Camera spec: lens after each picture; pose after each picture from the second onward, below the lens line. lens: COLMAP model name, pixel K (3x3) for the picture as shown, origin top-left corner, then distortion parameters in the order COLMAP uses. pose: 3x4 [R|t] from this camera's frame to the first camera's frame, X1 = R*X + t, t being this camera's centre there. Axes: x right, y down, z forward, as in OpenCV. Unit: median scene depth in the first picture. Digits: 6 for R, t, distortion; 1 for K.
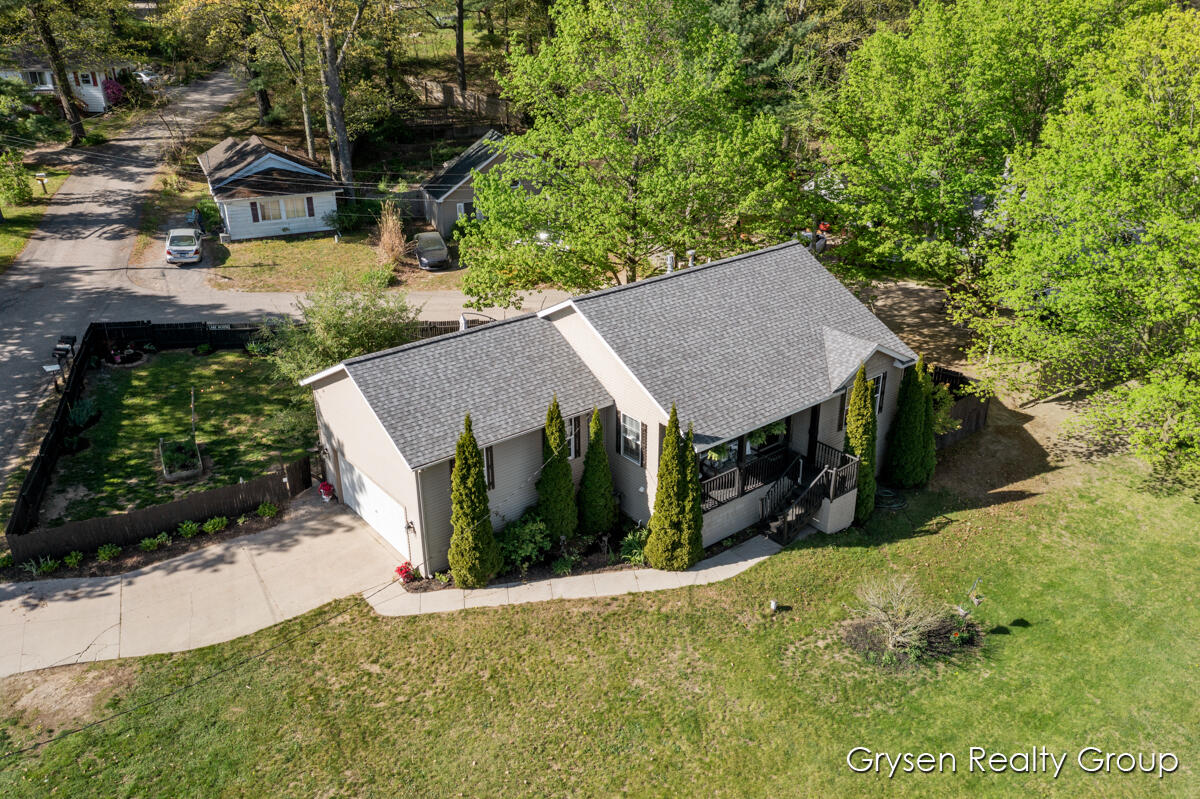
lens RADIAL K [[945.7, 0, 598.9], [0, 945.7, 397.6], [0, 0, 1]] dist [-0.025255, 0.030925]
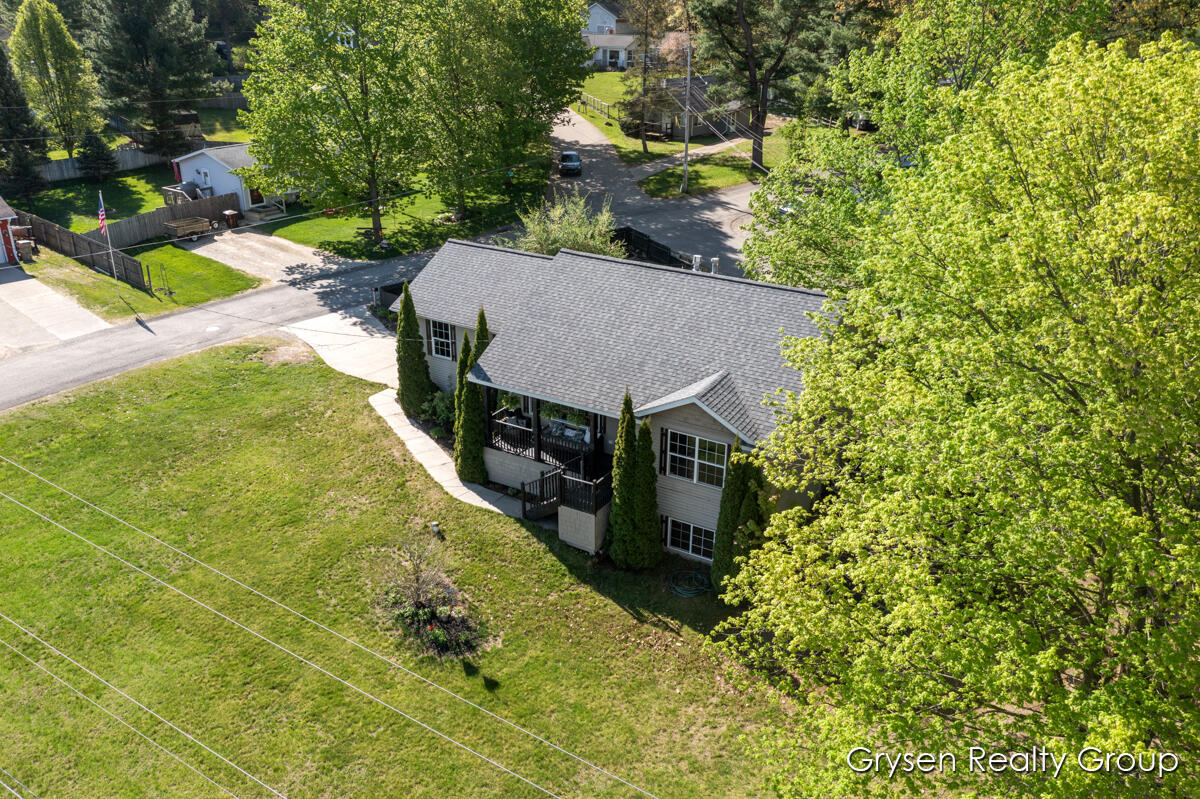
lens RADIAL K [[945.7, 0, 600.4], [0, 945.7, 398.8], [0, 0, 1]] dist [-0.025255, 0.030925]
pose [[0.359965, 0.381745, -0.851291, 1.033292], [-0.398088, 0.888070, 0.229907, -0.225162], [0.843772, 0.256130, 0.471642, 0.535713]]
